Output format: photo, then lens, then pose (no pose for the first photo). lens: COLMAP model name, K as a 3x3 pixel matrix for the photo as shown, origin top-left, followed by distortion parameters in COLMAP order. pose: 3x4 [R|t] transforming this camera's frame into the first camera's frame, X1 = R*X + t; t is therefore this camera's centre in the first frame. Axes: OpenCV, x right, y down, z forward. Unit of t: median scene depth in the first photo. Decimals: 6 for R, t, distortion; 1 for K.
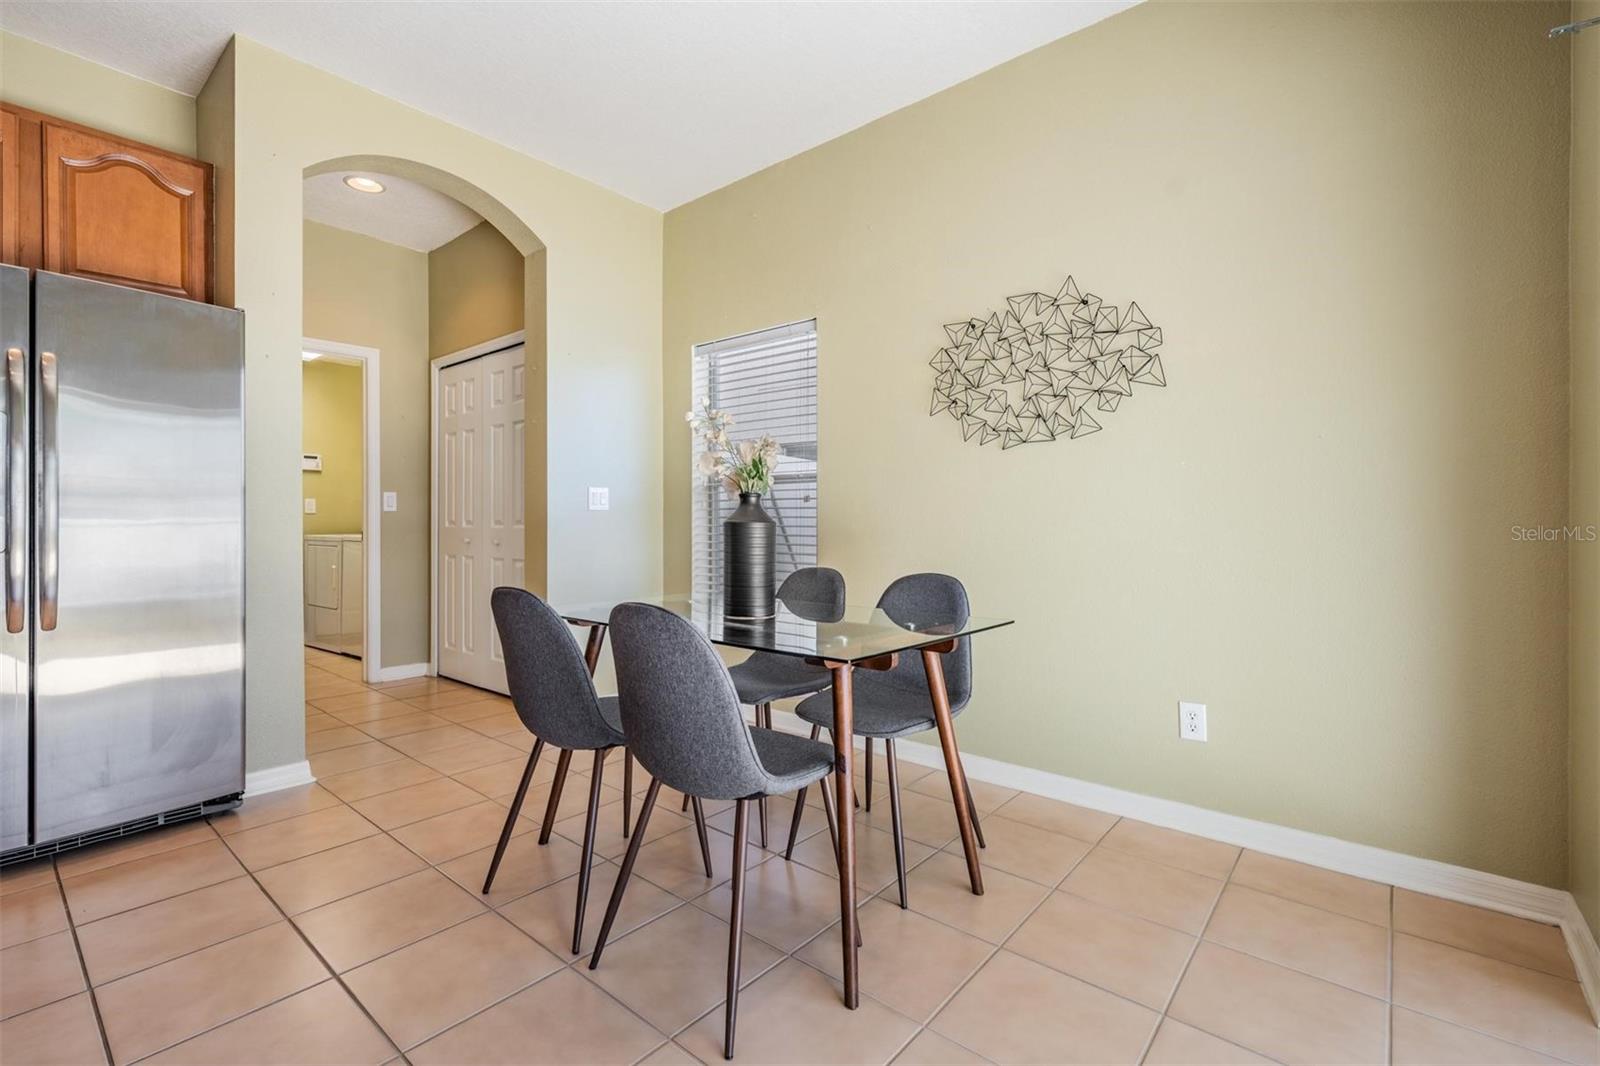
lens RADIAL K [[722.8, 0, 800.0], [0, 722.8, 533.0], [0, 0, 1]] dist [-0.000798, -0.000182]
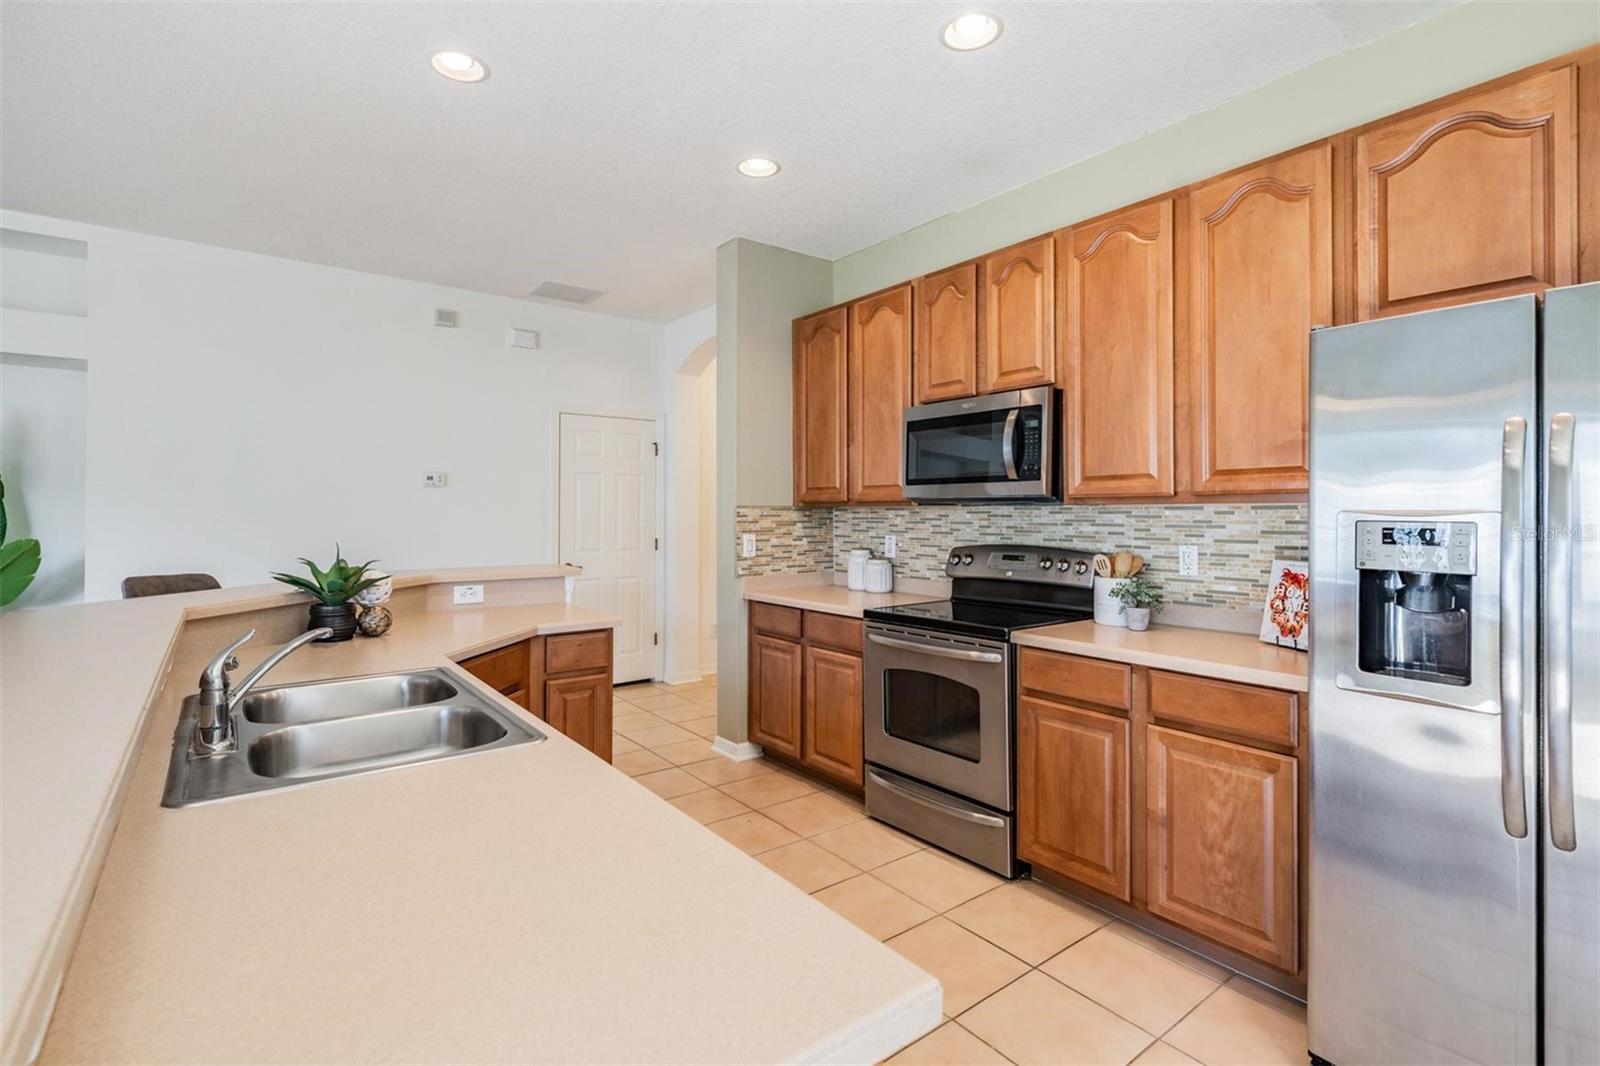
lens RADIAL K [[747.5, 0, 797.1], [0, 747.5, 505.5], [0, 0, 1]] dist [0.000614, -0.000194]
pose [[-0.218204, -0.010011, -0.975852, -0.196332], [-0.009438, 0.999922, -0.008147, -0.123395], [0.975857, 0.007433, -0.218282, 0.380419]]
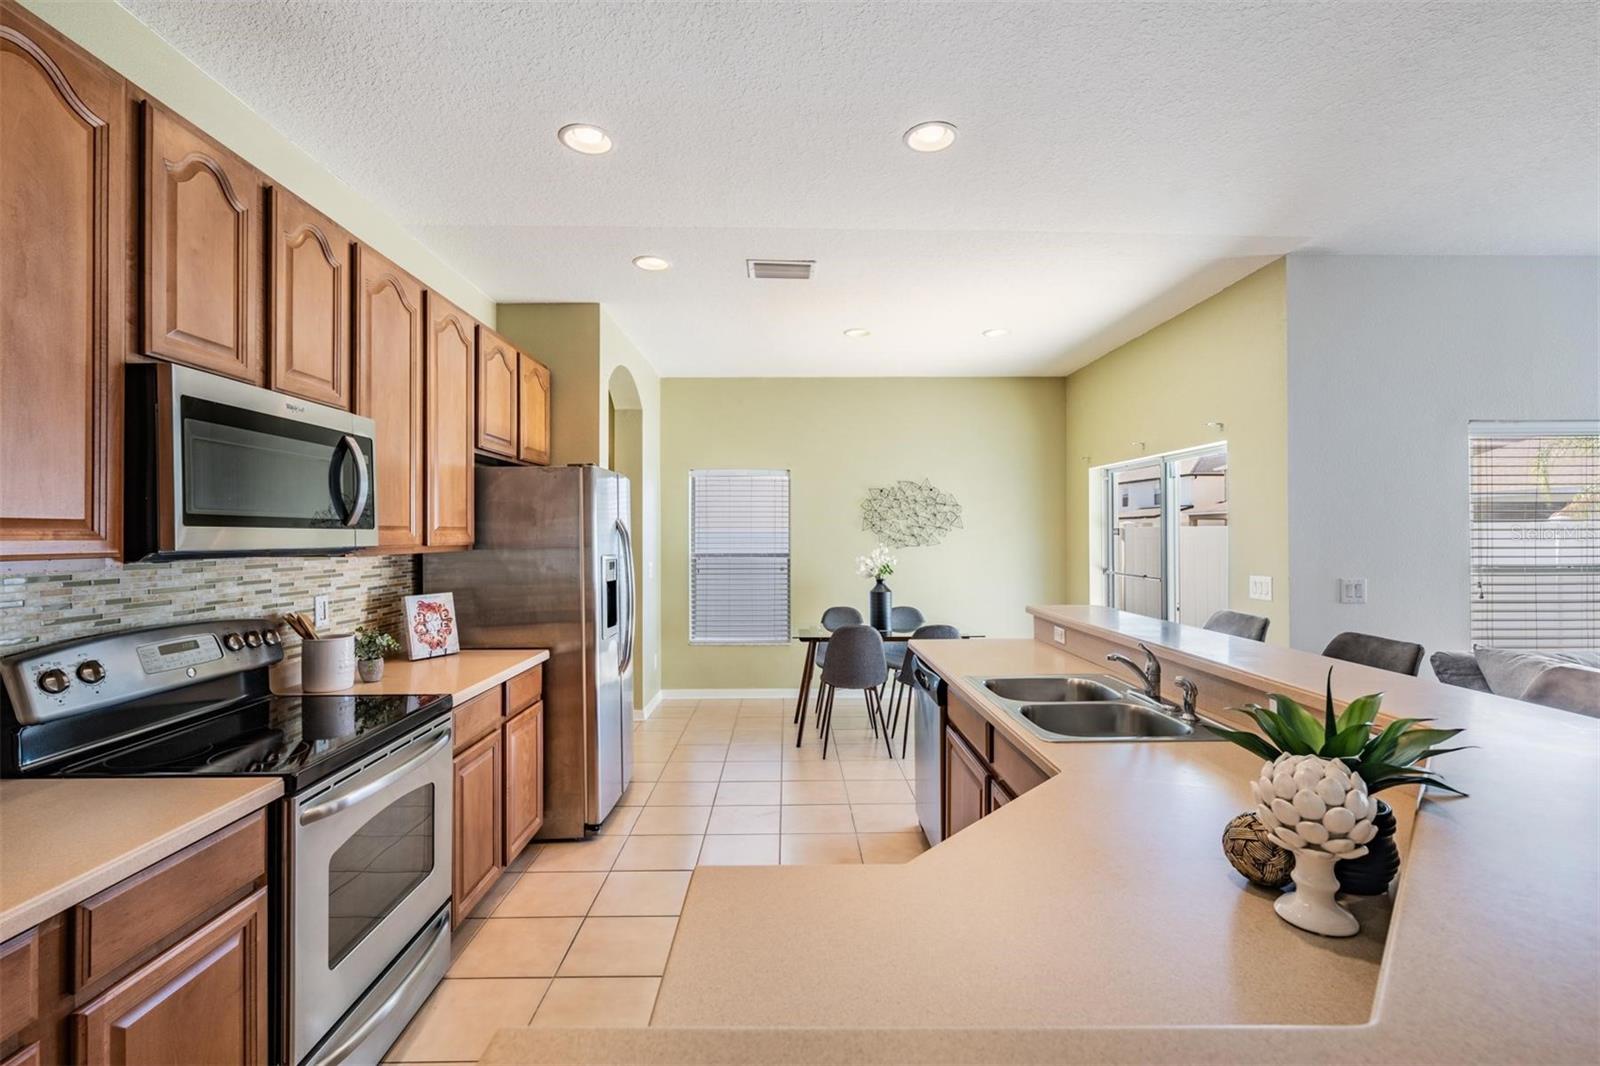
lens RADIAL K [[700.6, 0, 800.0], [0, 700.6, 533.0], [0, 0, 1]] dist [-0.000850, -0.000196]
pose [[0.754562, 0.000139, 0.656229, -1.458374], [0.007664, 0.999930, -0.009024, -0.154504], [-0.656184, 0.011839, 0.754508, -0.476790]]
